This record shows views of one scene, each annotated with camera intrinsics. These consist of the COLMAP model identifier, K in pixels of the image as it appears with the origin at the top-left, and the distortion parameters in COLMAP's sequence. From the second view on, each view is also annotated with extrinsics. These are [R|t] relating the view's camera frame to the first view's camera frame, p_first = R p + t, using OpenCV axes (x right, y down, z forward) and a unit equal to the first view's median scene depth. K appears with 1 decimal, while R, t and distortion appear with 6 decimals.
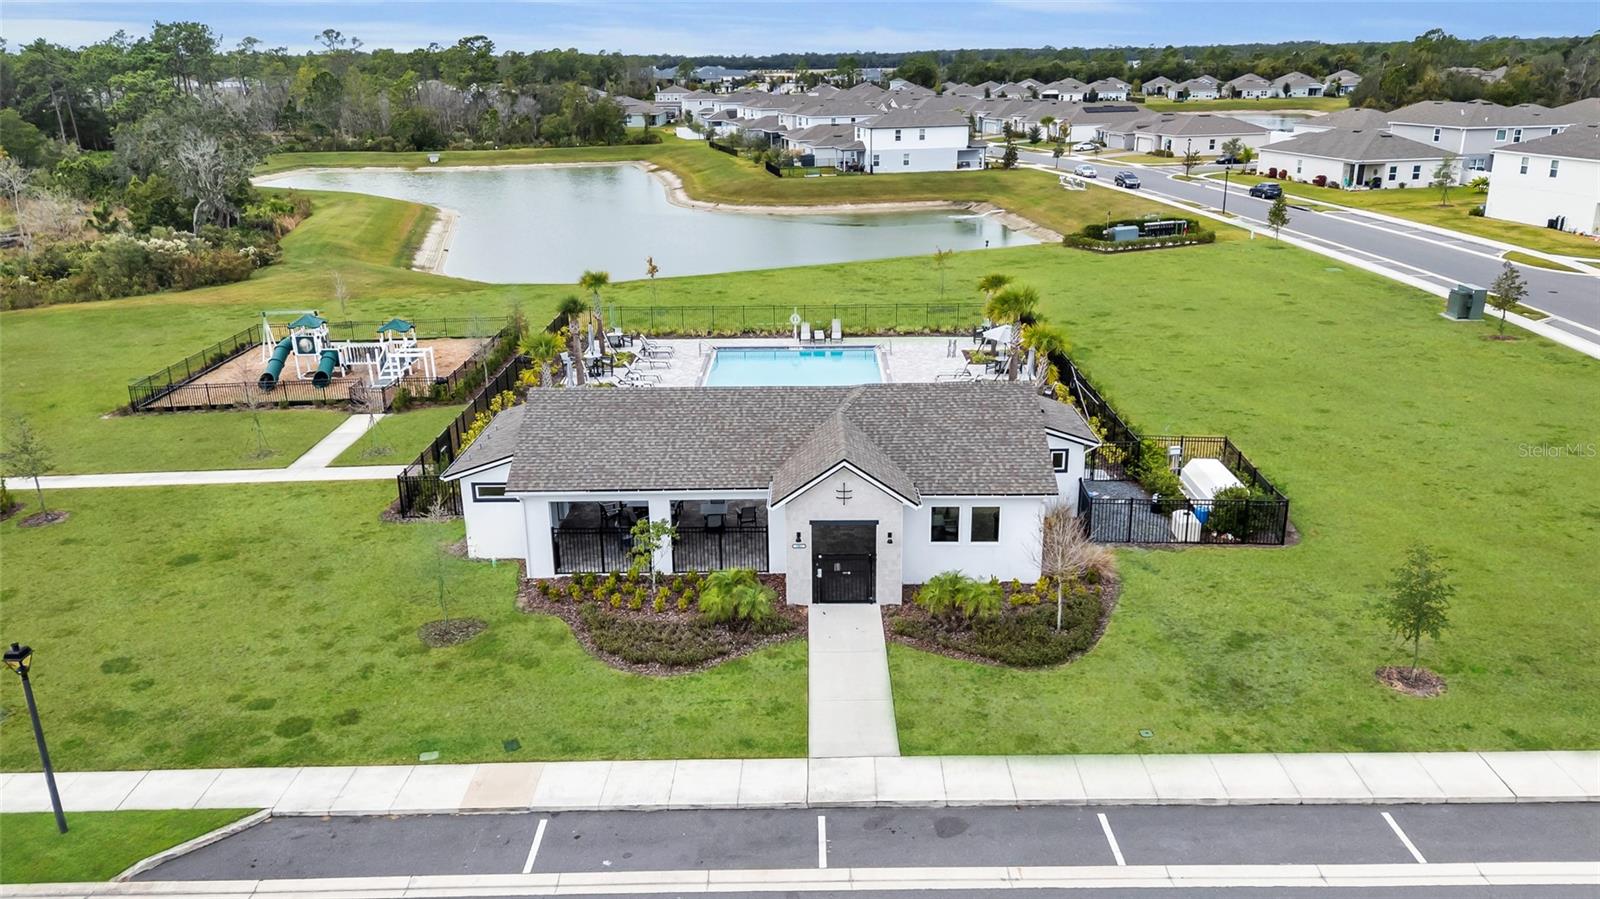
lens RADIAL K [[1169.2, 0, 800.0], [0, 1169.2, 449.5], [0, 0, 1]] dist [0.095541, -0.105782]
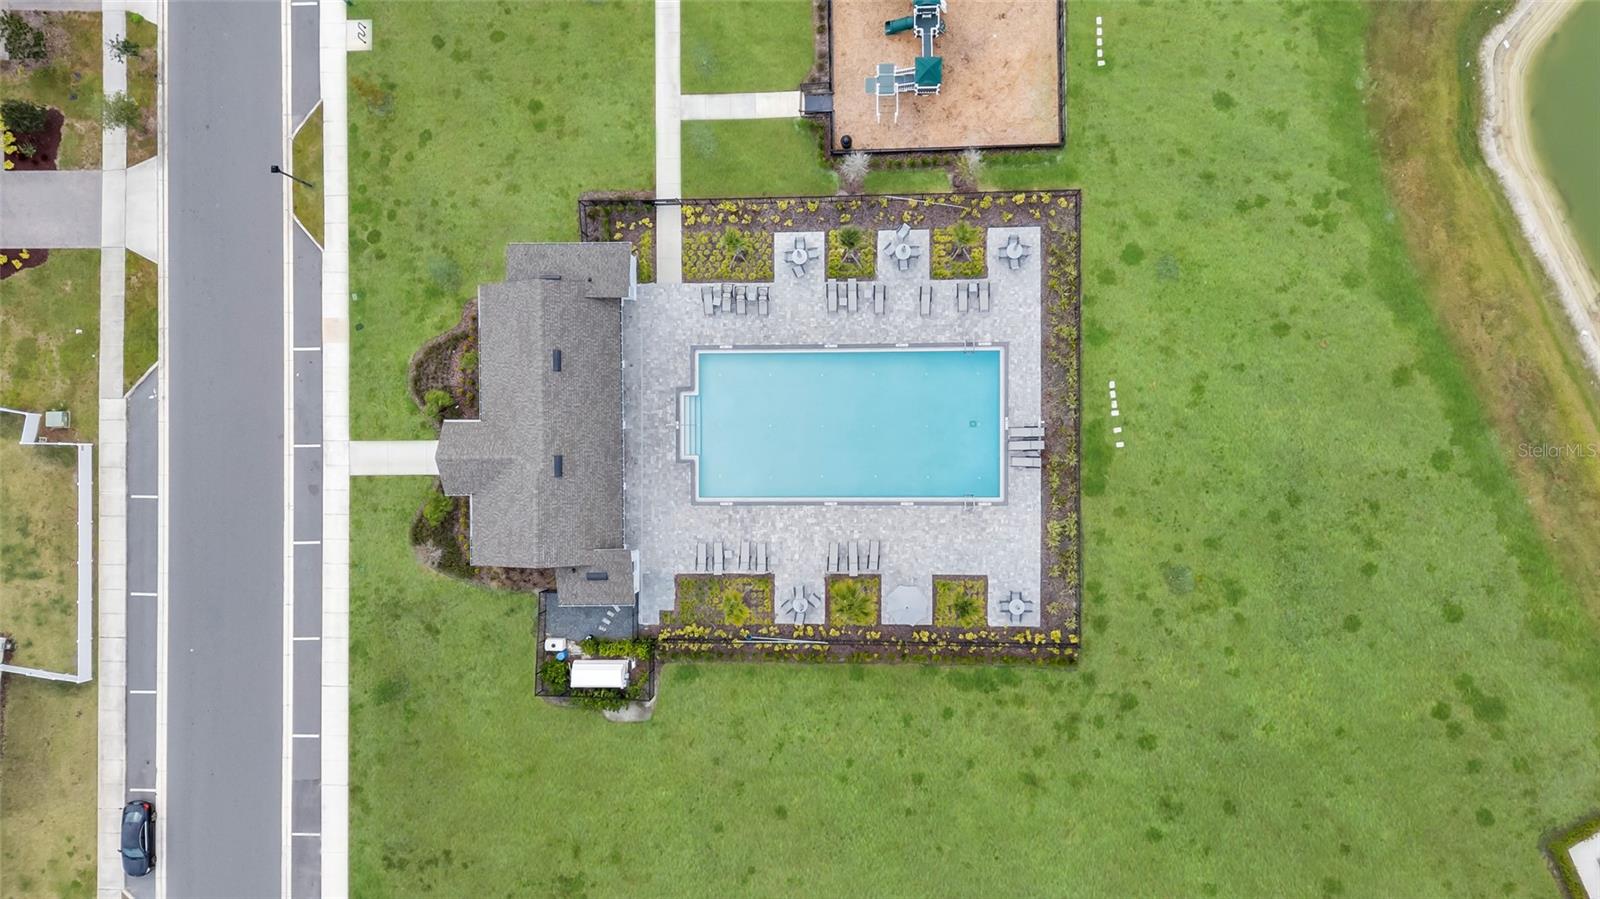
lens RADIAL K [[1169.2, 0, 800.0], [0, 1169.2, 449.5], [0, 0, 1]] dist [0.095541, -0.105782]
pose [[0.018657, 0.999804, 0.006666, 0.026774], [-0.227291, -0.002252, 0.973824, -2.527313], [0.973648, -0.019684, 0.227204, 1.358517]]
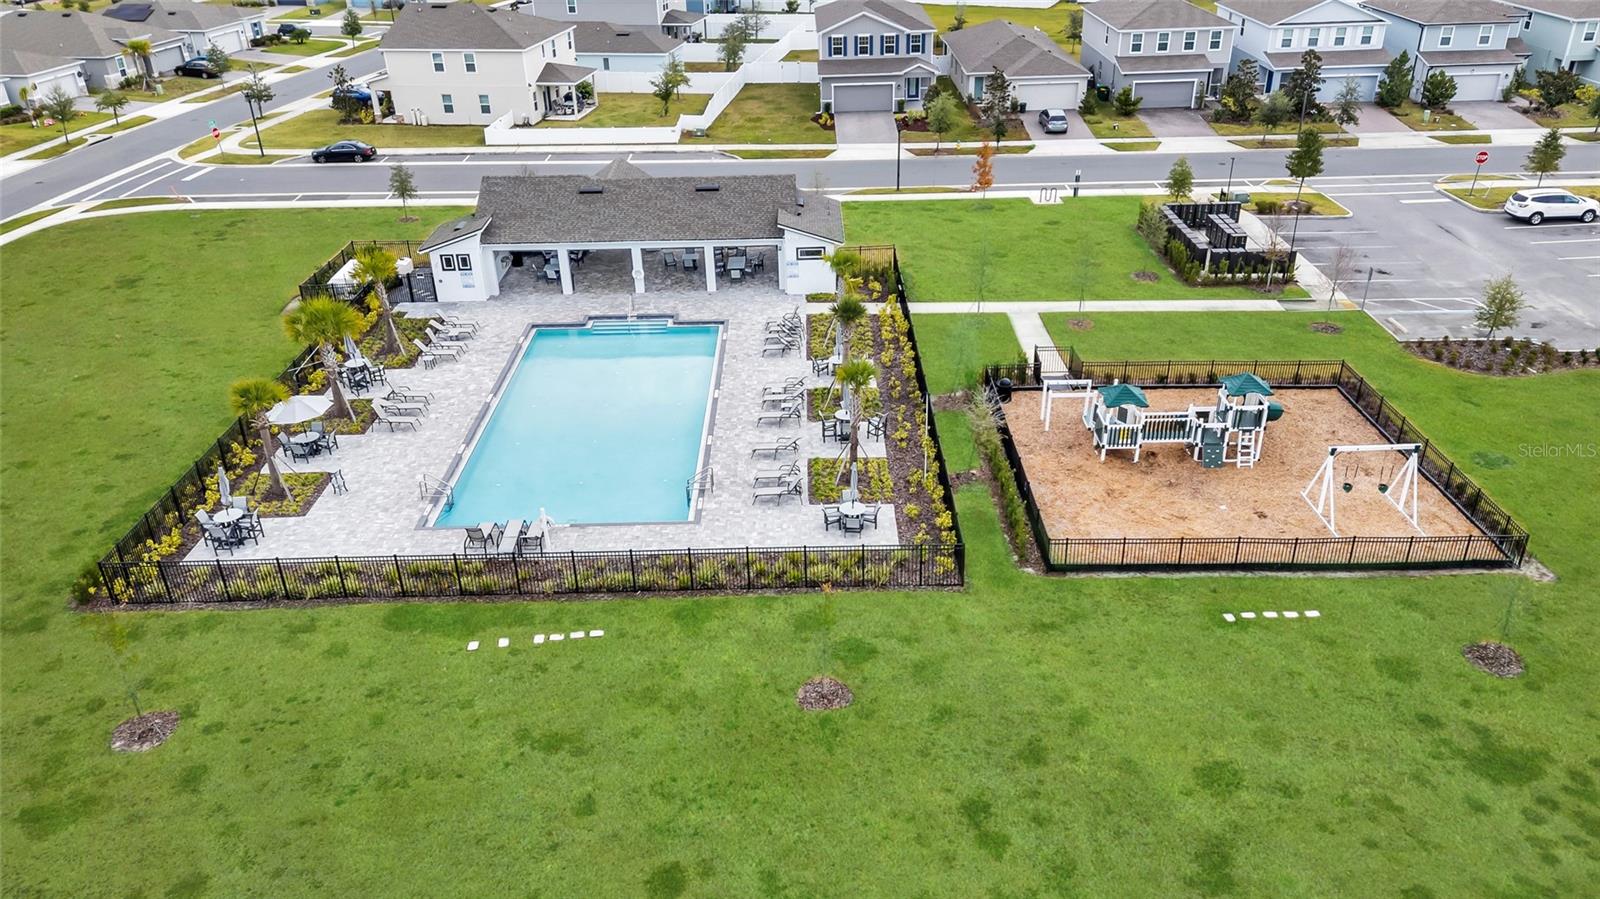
lens RADIAL K [[1169.2, 0, 800.0], [0, 1169.2, 449.5], [0, 0, 1]] dist [0.095541, -0.105782]
pose [[-0.999047, 0.043455, 0.004058, -0.310981], [0.033304, 0.698968, 0.714377, -1.288617], [0.028207, 0.713831, -0.699749, 3.306500]]
